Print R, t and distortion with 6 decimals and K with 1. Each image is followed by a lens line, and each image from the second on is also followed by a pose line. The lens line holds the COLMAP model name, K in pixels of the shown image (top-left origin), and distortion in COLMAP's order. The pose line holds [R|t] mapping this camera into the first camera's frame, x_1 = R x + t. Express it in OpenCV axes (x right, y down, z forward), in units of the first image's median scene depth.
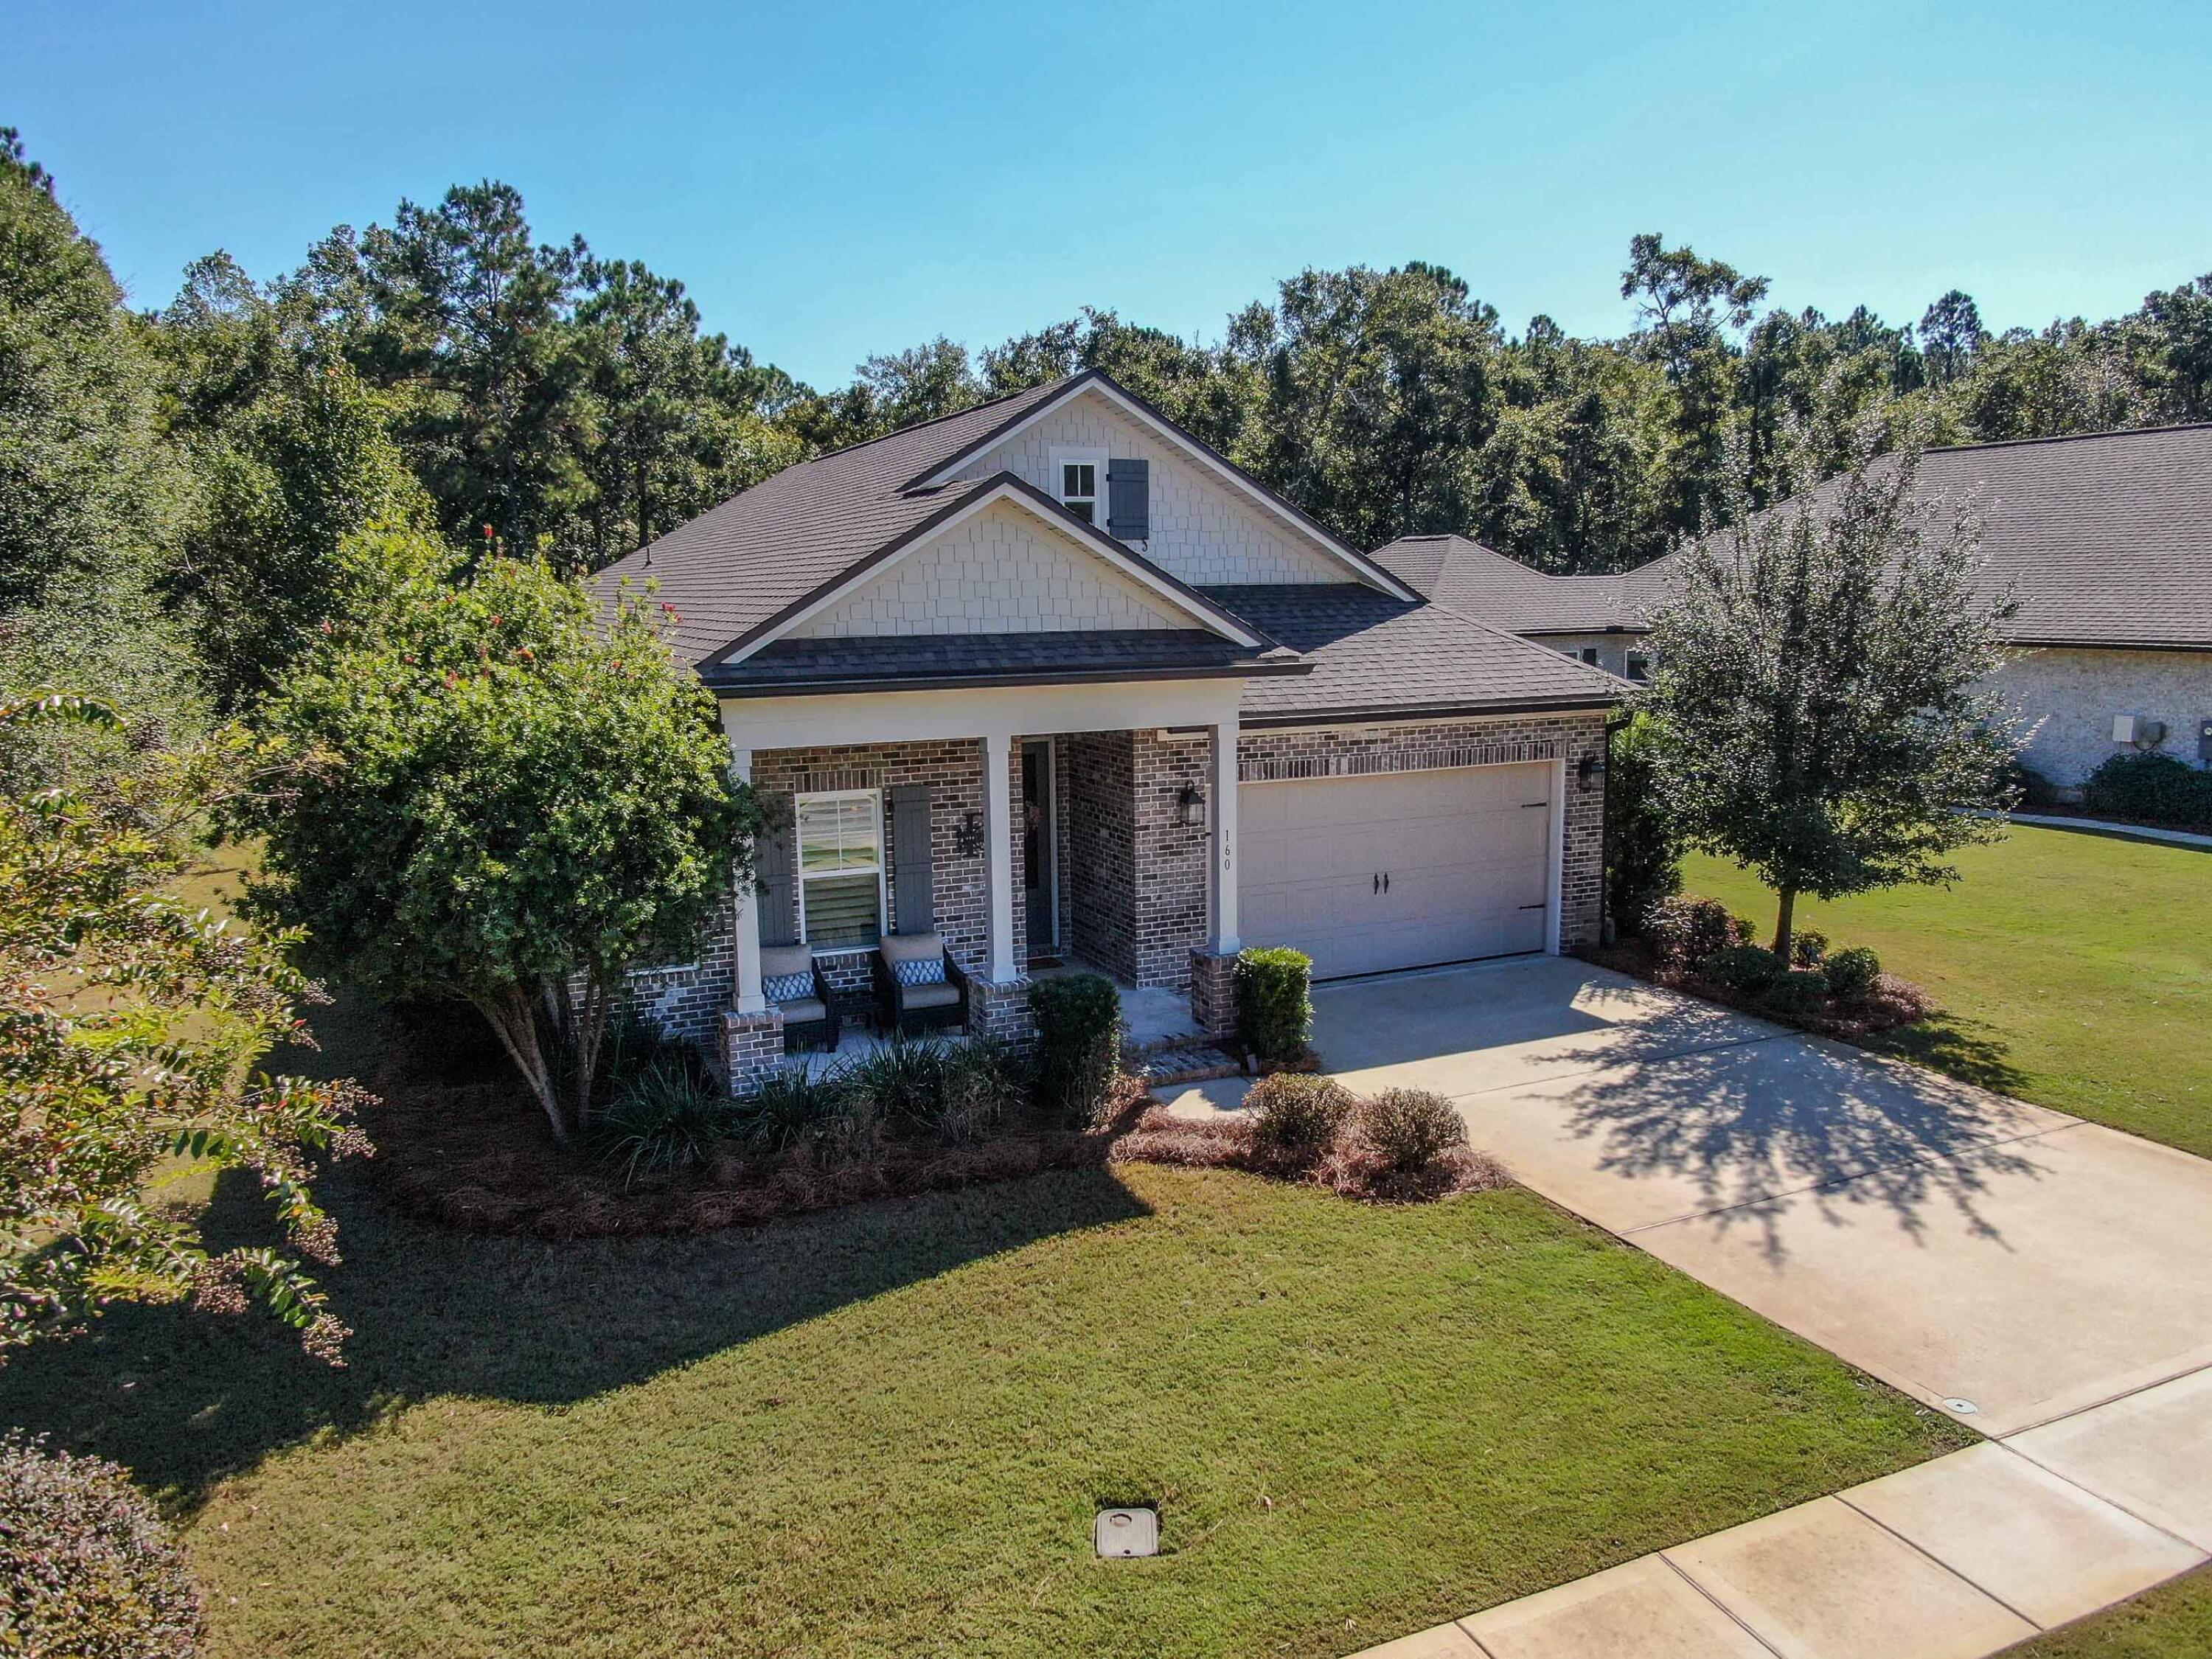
lens RADIAL K [[1586.0, 0, 1106.0], [0, 1586.0, 829.5], [0, 0, 1]] dist [0.006109, -0.041159]
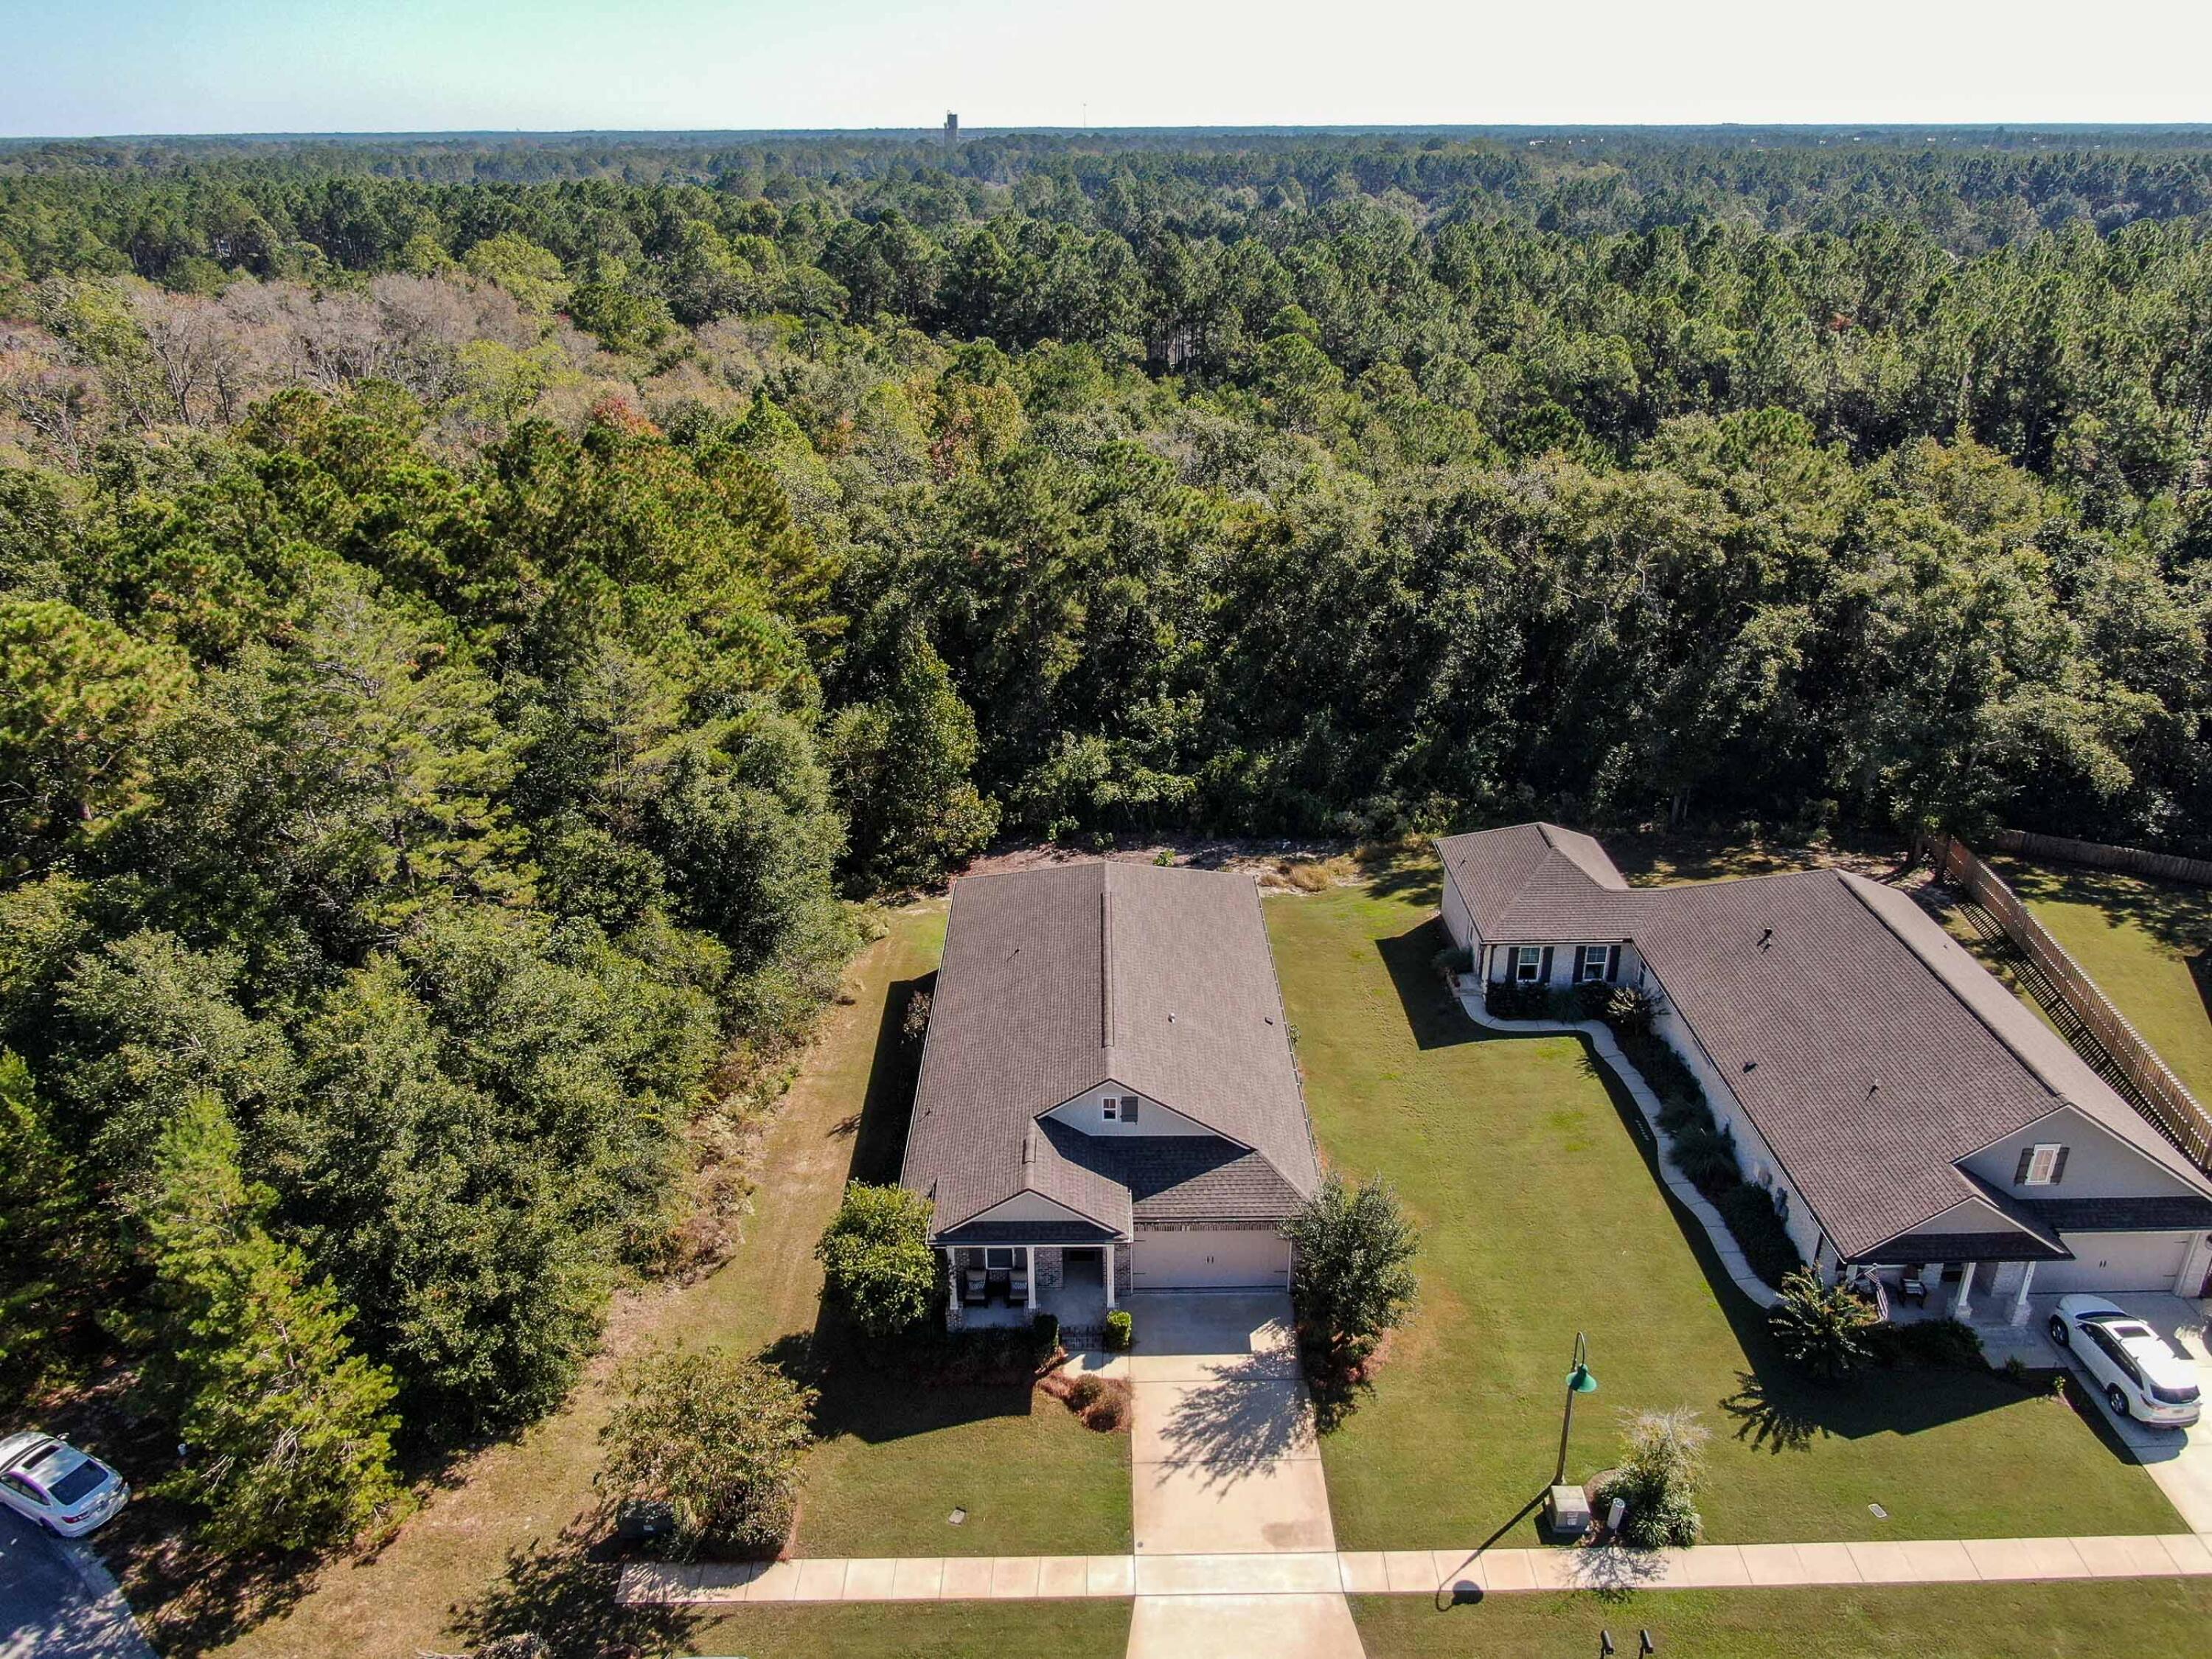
lens RADIAL K [[1586.0, 0, 1106.0], [0, 1586.0, 829.5], [0, 0, 1]] dist [0.006109, -0.041159]
pose [[0.916954, 0.166770, -0.362468, 1.042910], [-0.065682, 0.959157, 0.275143, -1.675801], [0.393549, -0.228486, 0.890457, -1.536873]]
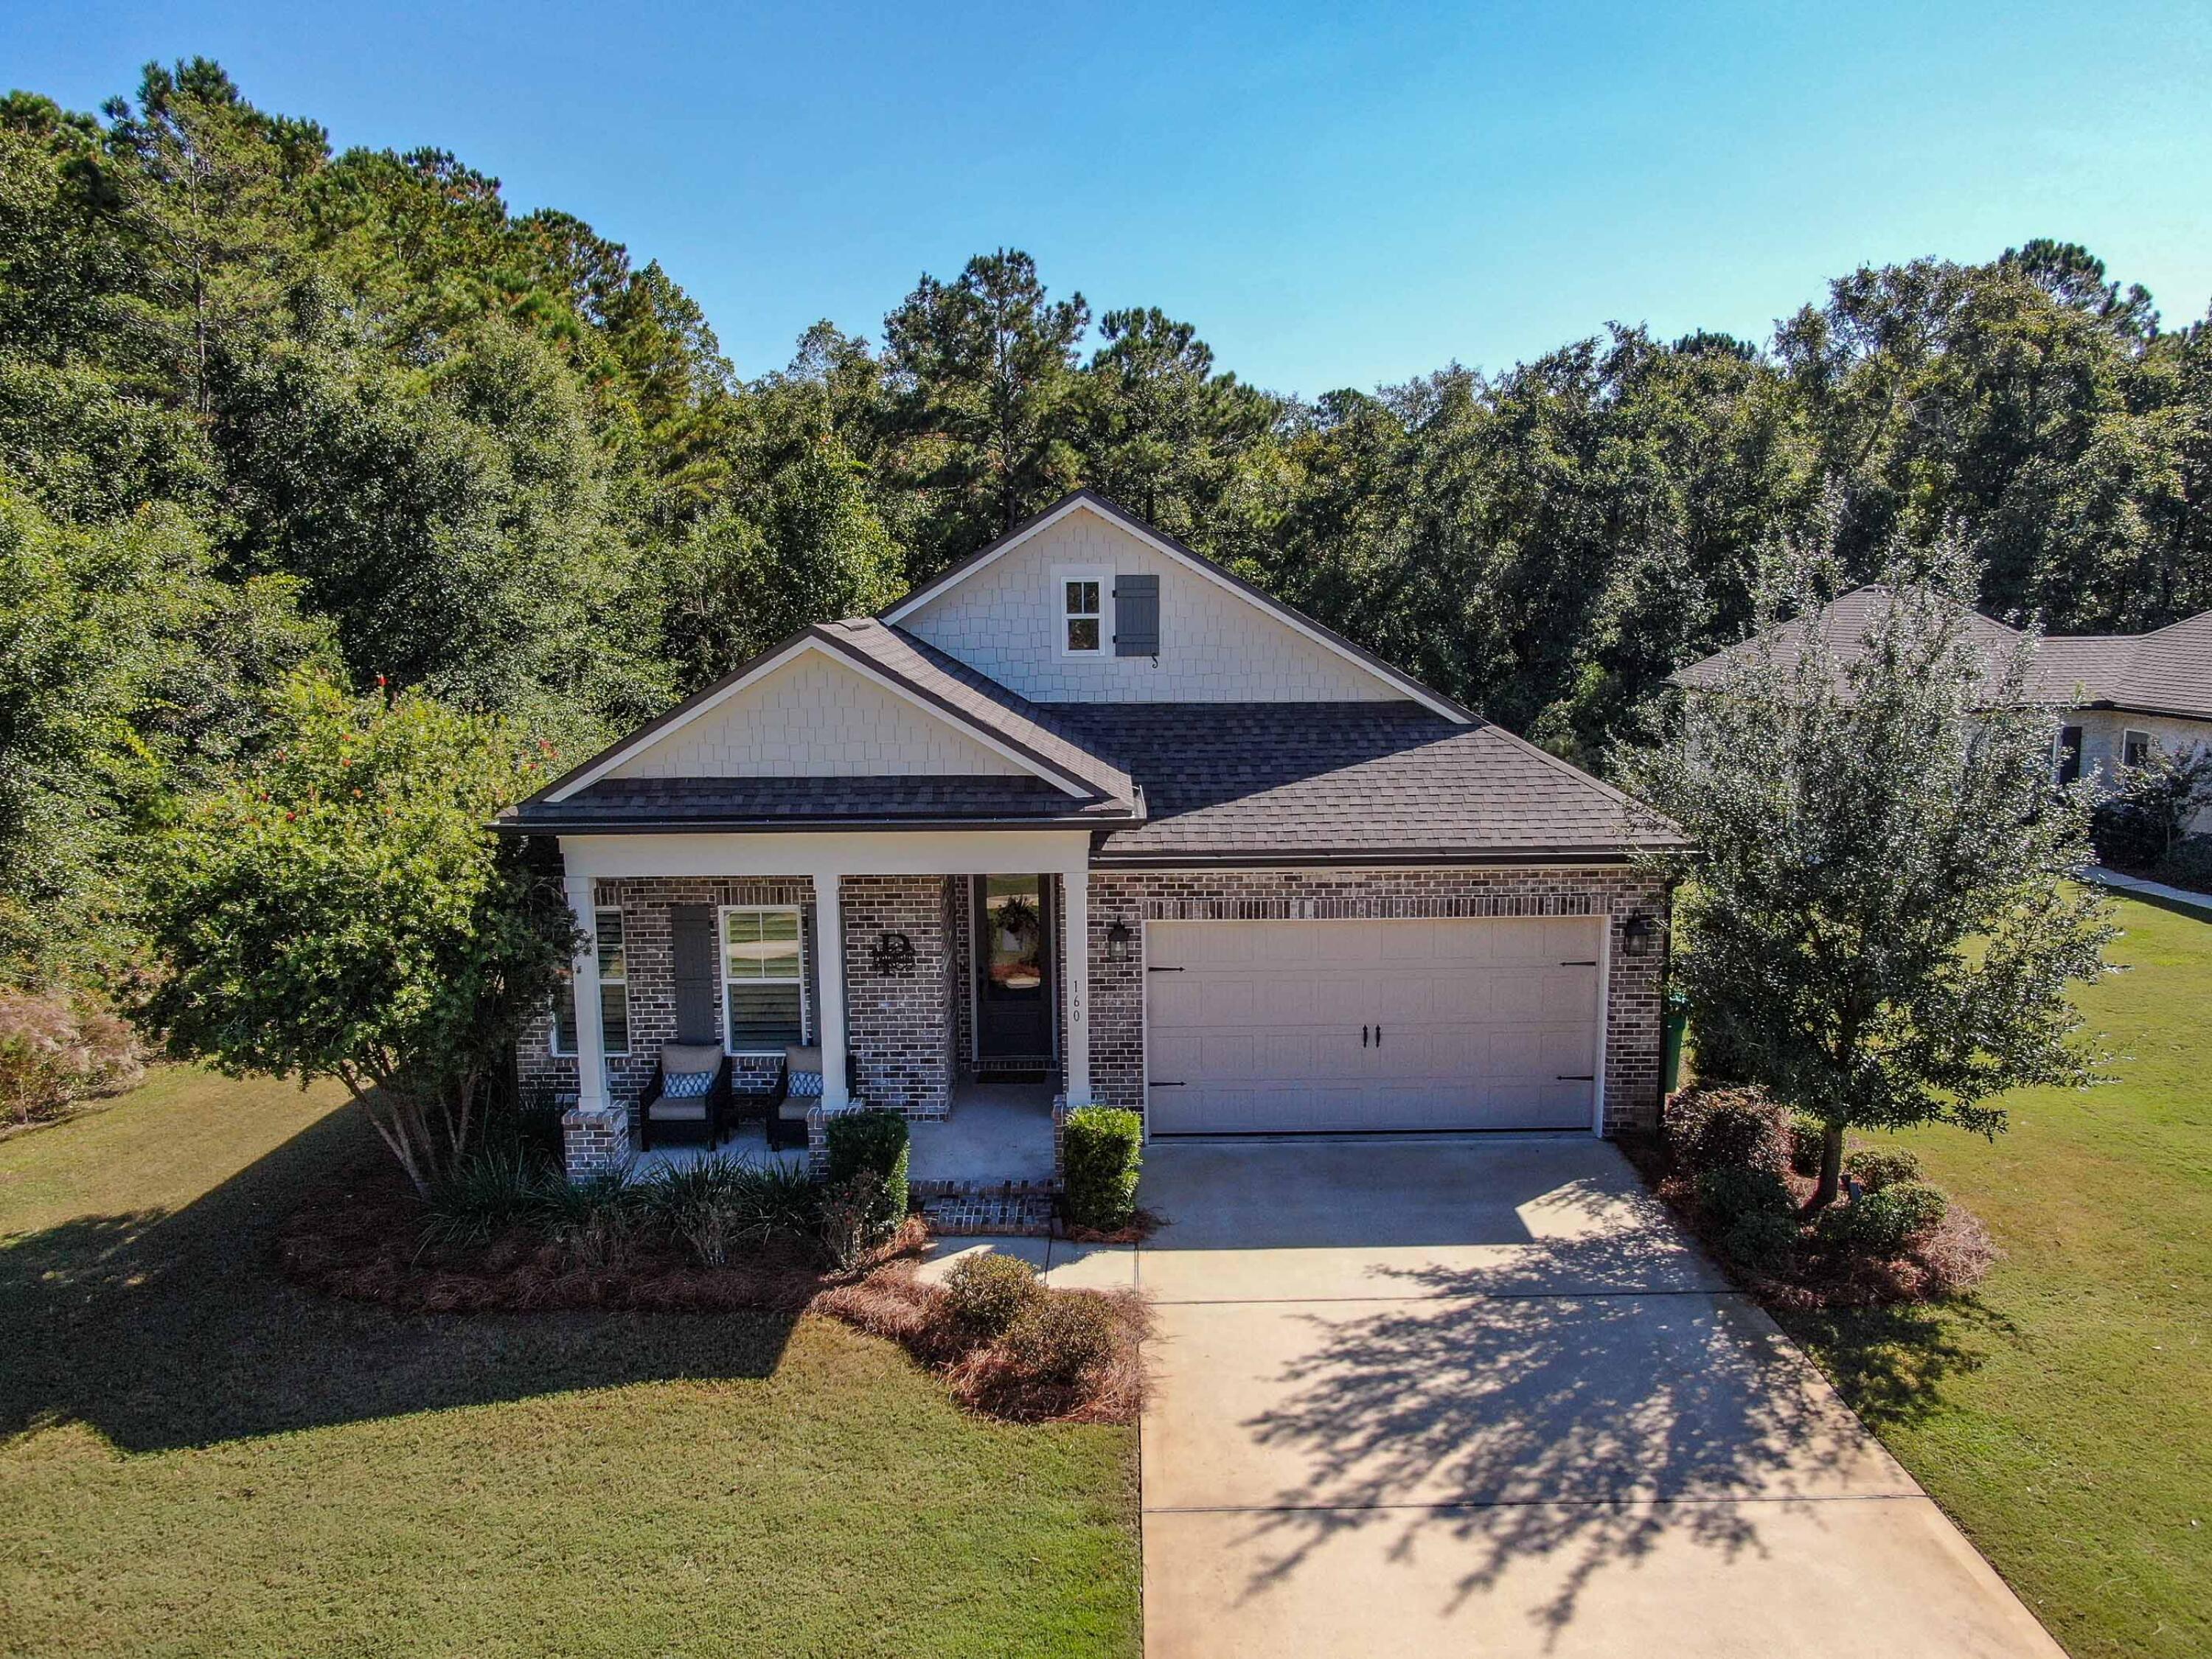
lens RADIAL K [[1588.4, 0, 1106.0], [0, 1588.4, 829.5], [0, 0, 1]] dist [-0.015624, -0.000336]
pose [[0.911610, 0.065024, -0.405880, 0.487736], [-0.064256, 0.997813, 0.015536, -0.109674], [0.406003, 0.011918, 0.913794, 0.121203]]
